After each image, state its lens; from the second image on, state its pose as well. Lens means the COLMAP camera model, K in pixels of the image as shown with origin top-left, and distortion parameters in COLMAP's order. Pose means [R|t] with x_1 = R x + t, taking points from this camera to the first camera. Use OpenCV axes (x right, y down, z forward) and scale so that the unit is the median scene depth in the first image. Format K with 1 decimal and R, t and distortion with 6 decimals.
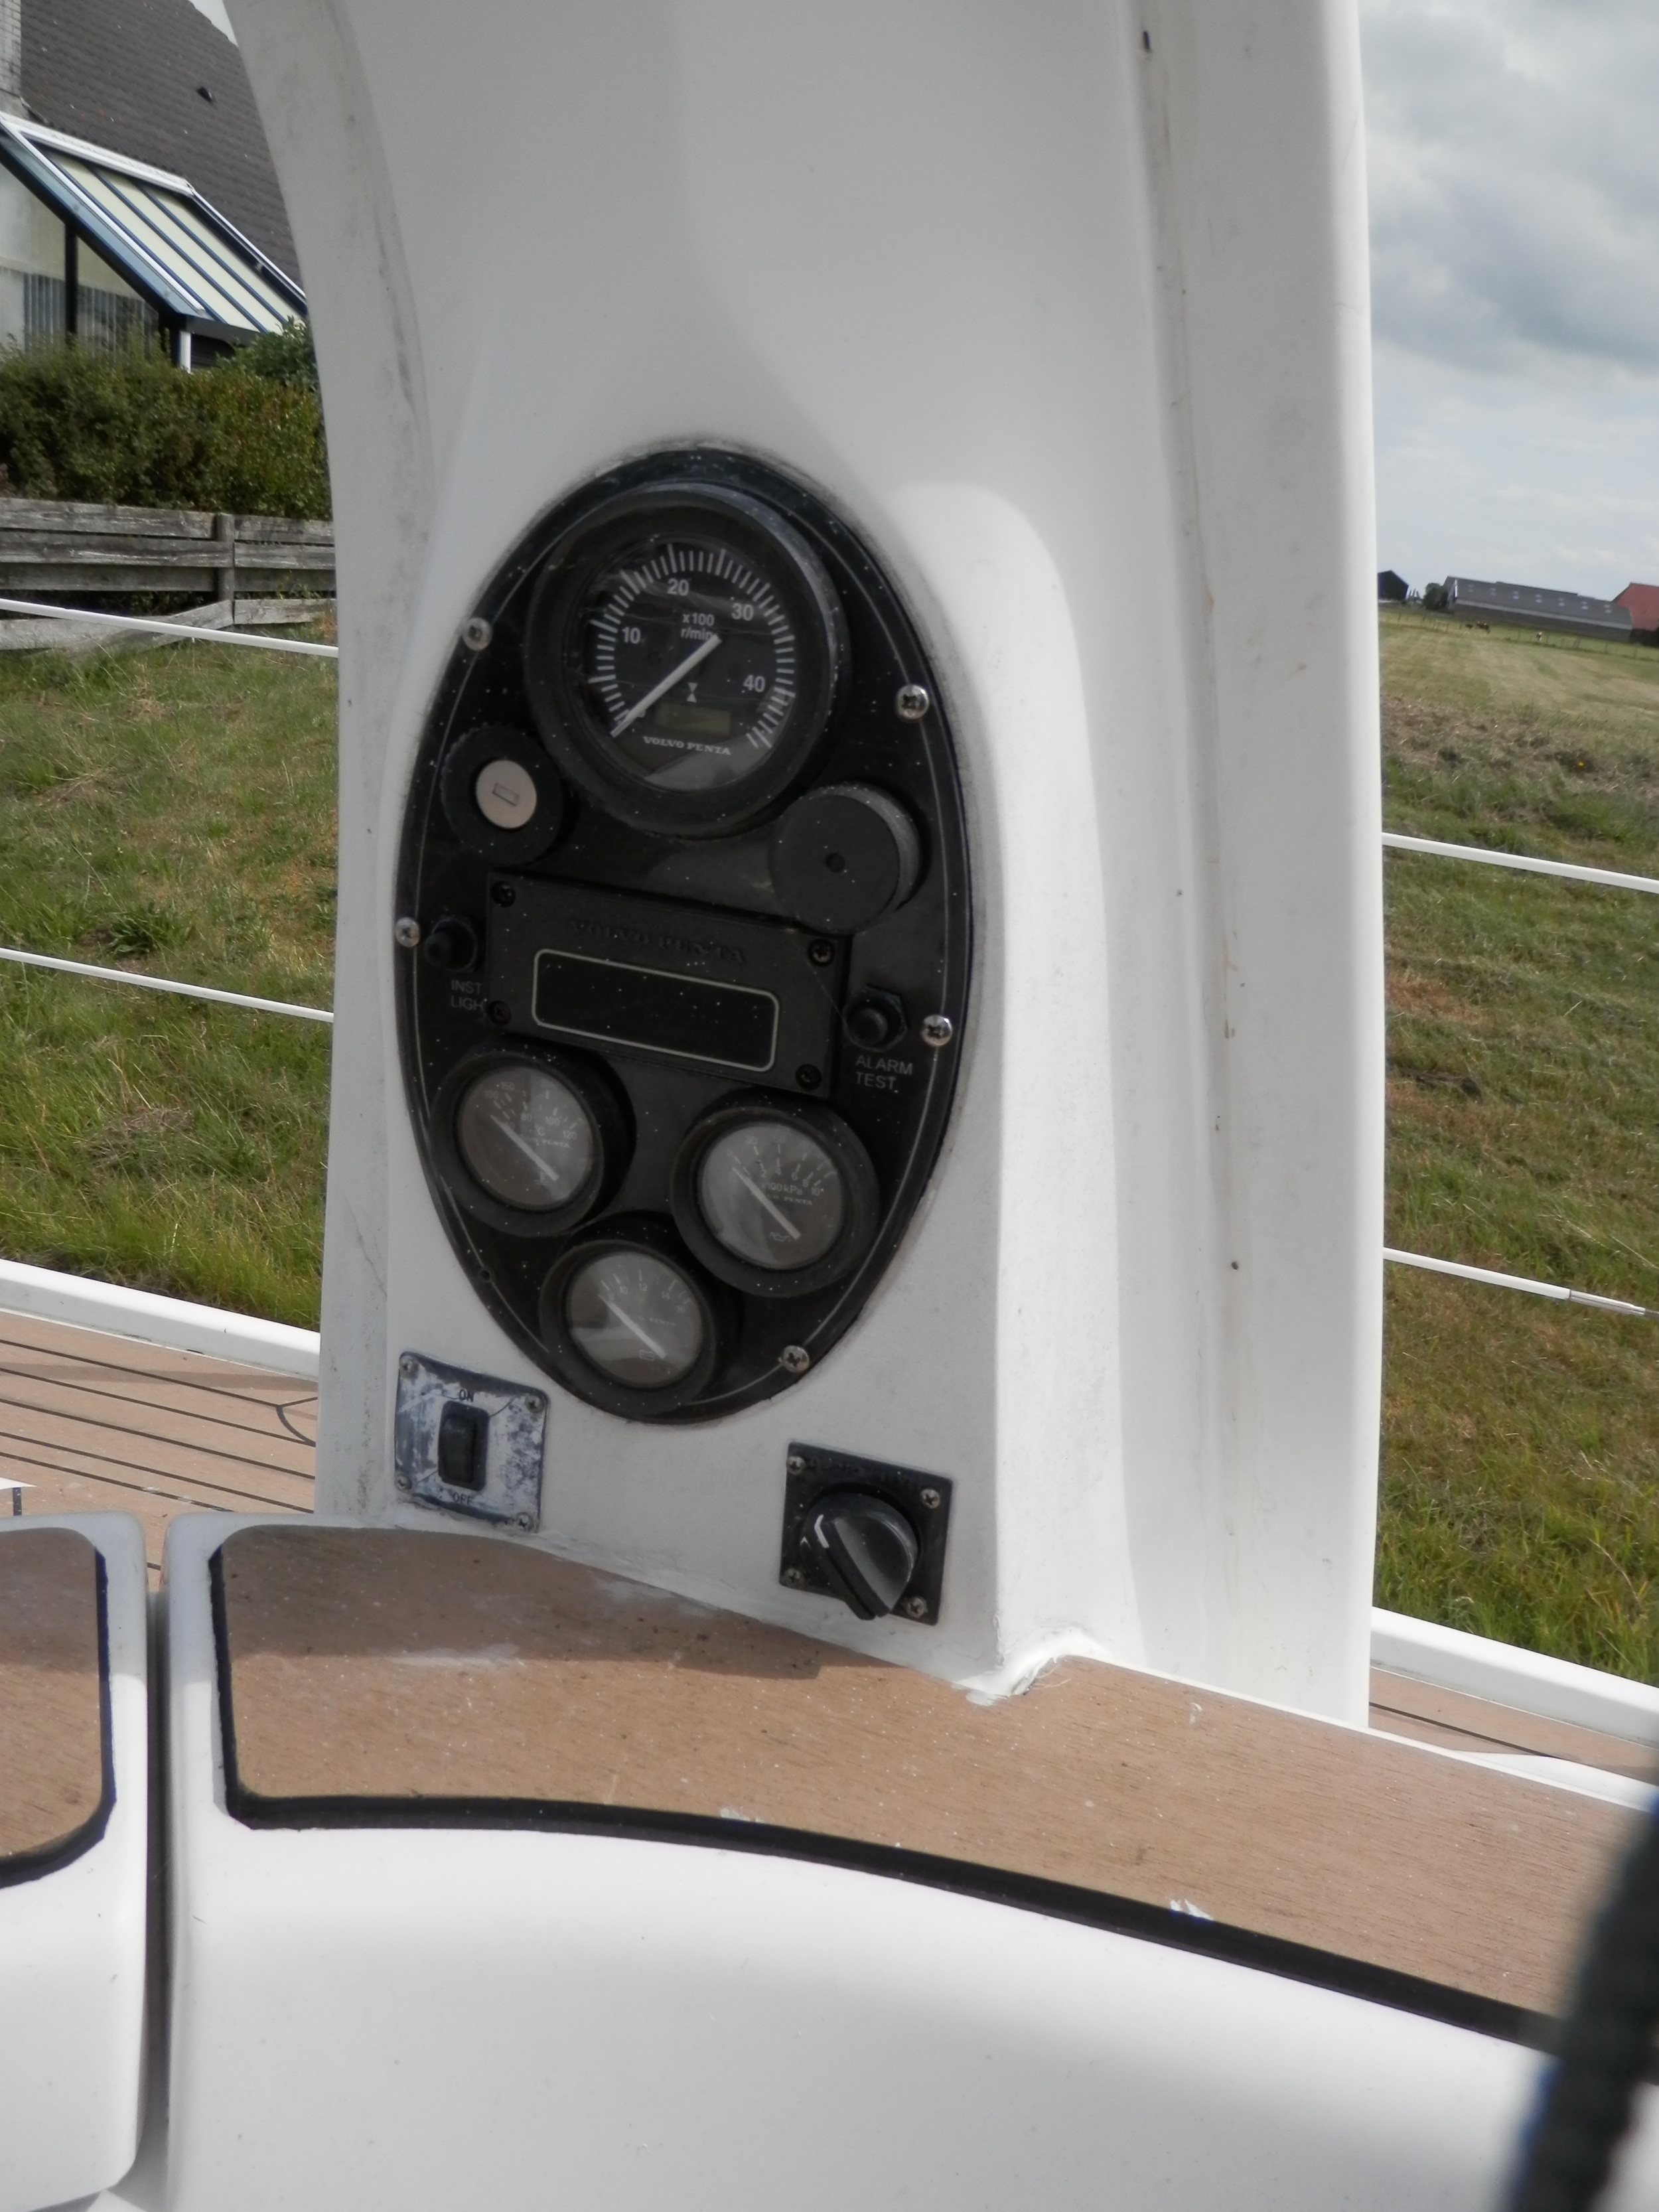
lens RADIAL K [[1617.9, 0, 815.8], [0, 1617.9, 1083.7], [0, 0, 1]] dist [0.001708, 0.006205]
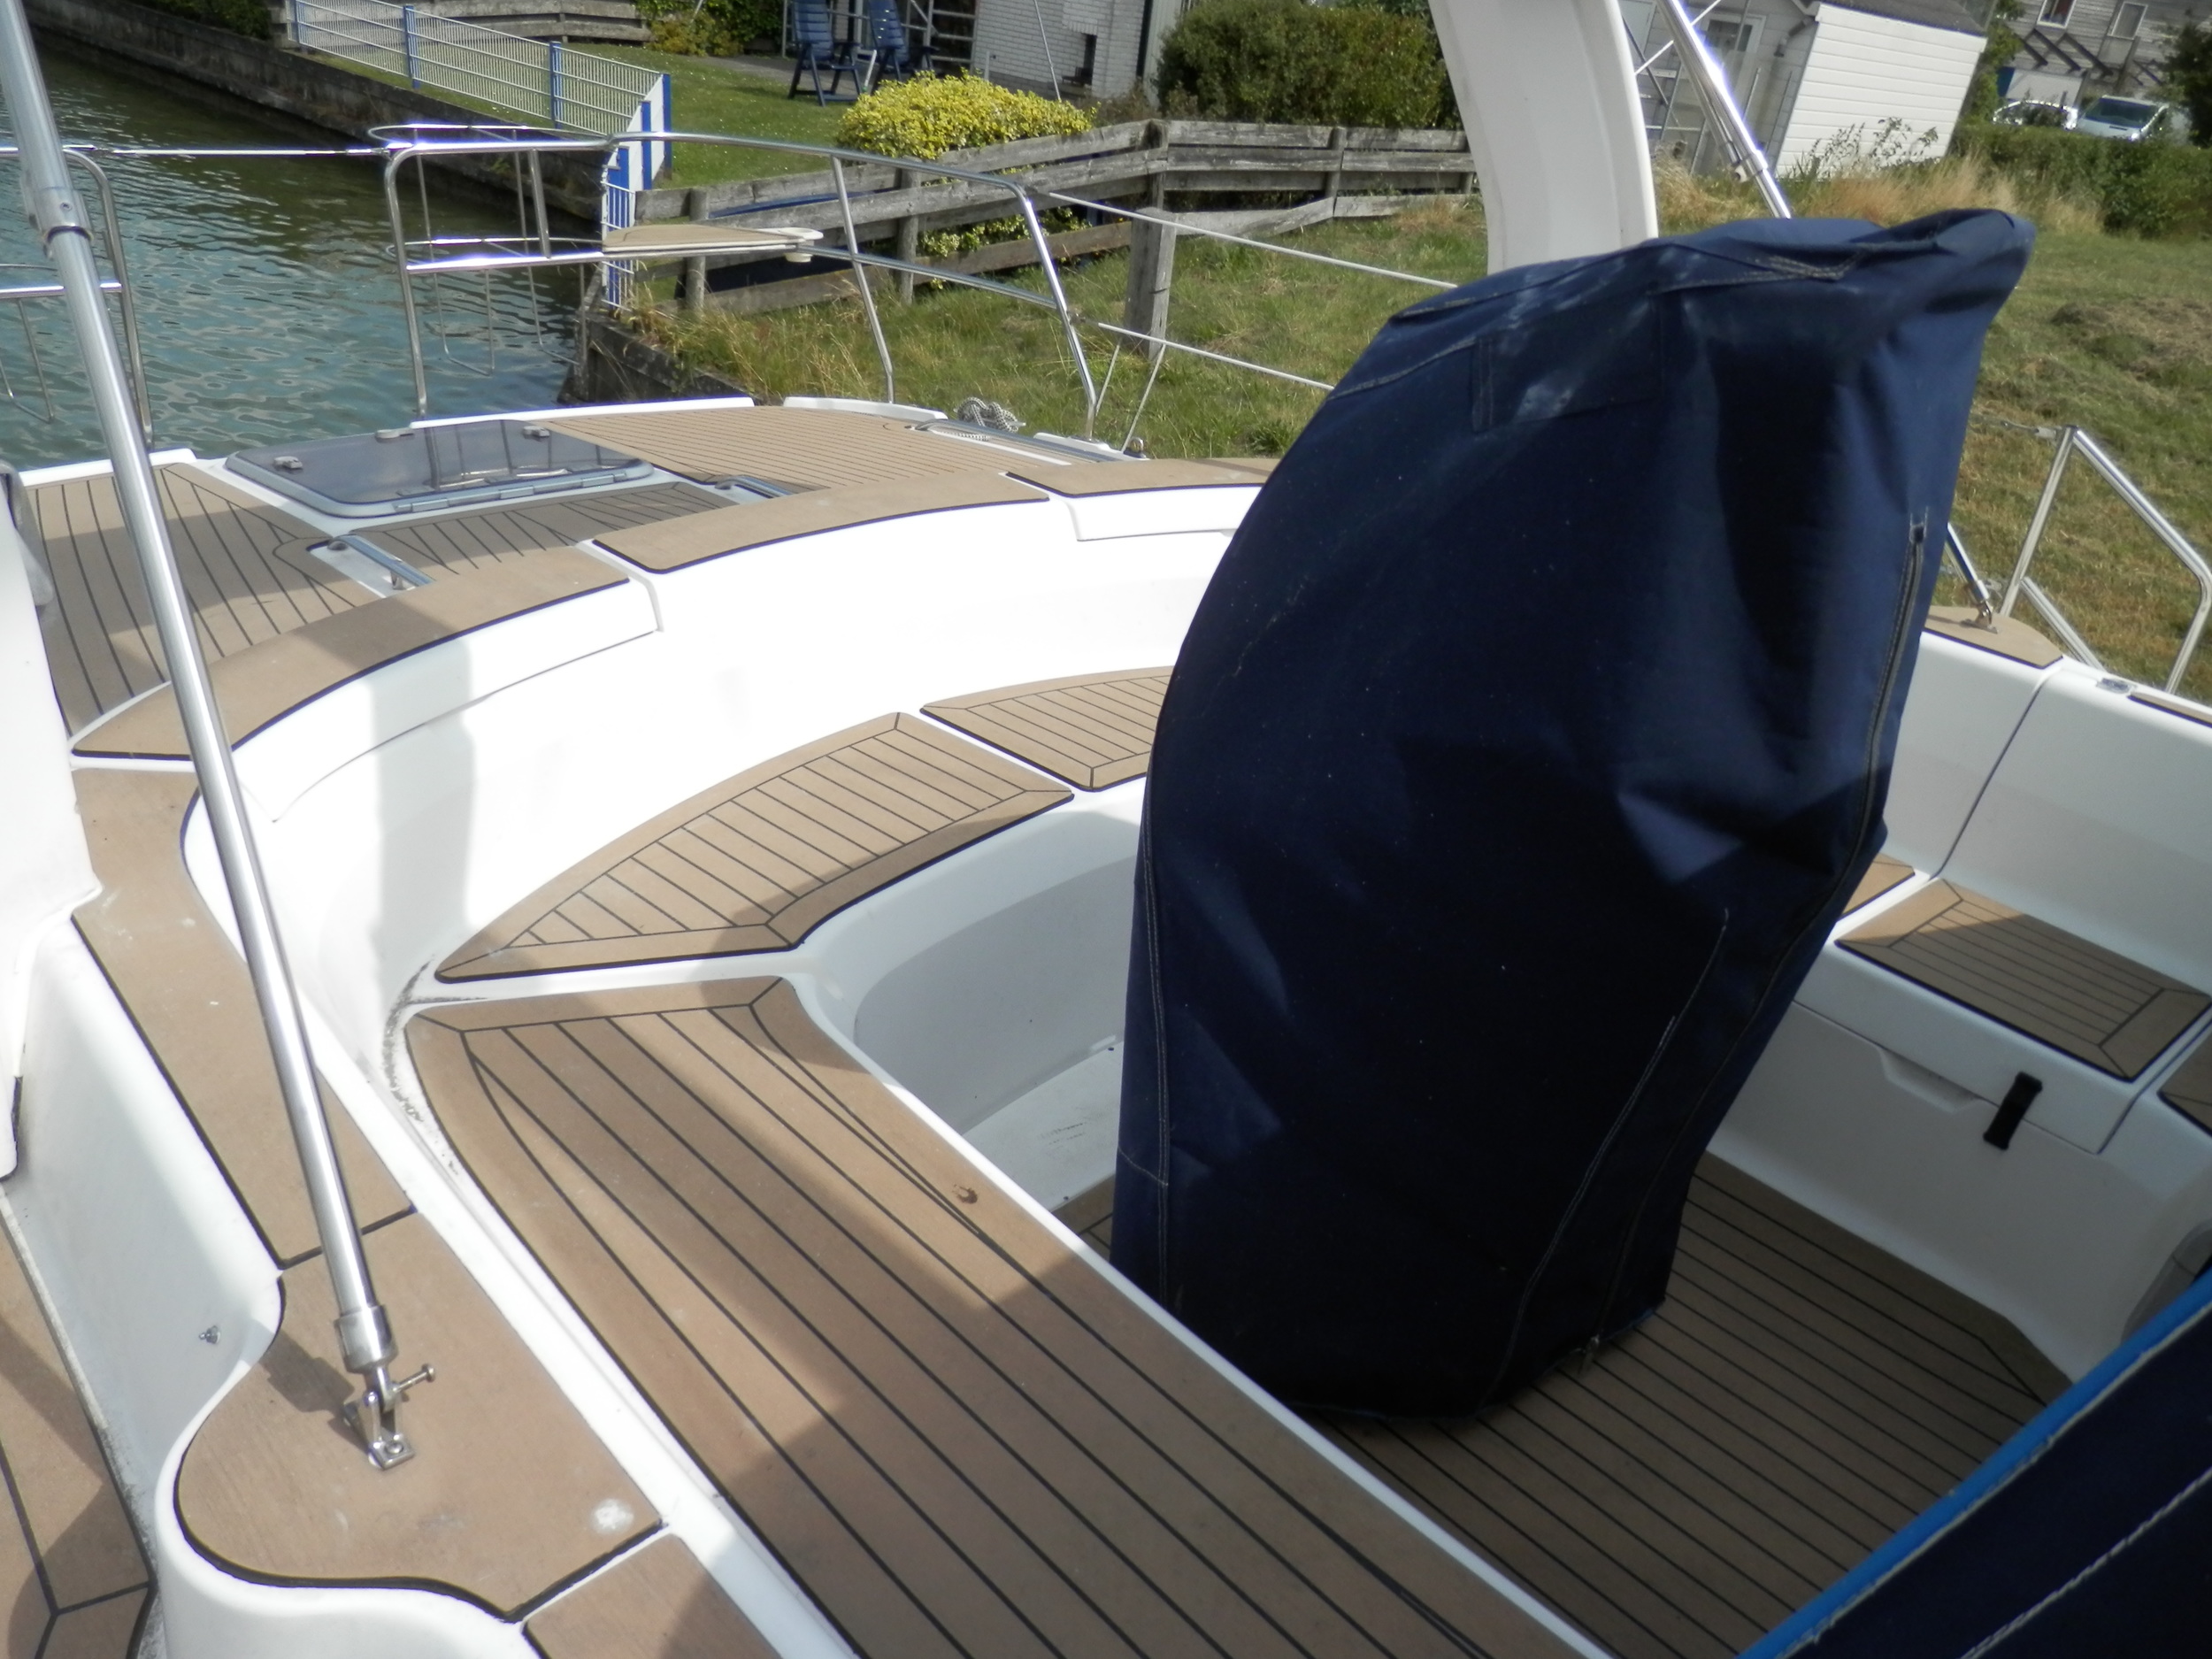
lens RADIAL K [[1618.0, 0, 1122.6], [0, 1618.0, 830.4], [0, 0, 1]] dist [0.001708, 0.006205]
pose [[0.908484, 0.176603, -0.378773, 0.060027], [-0.138083, 0.982271, 0.126792, 0.054083], [0.394449, -0.062887, 0.916763, -0.276790]]
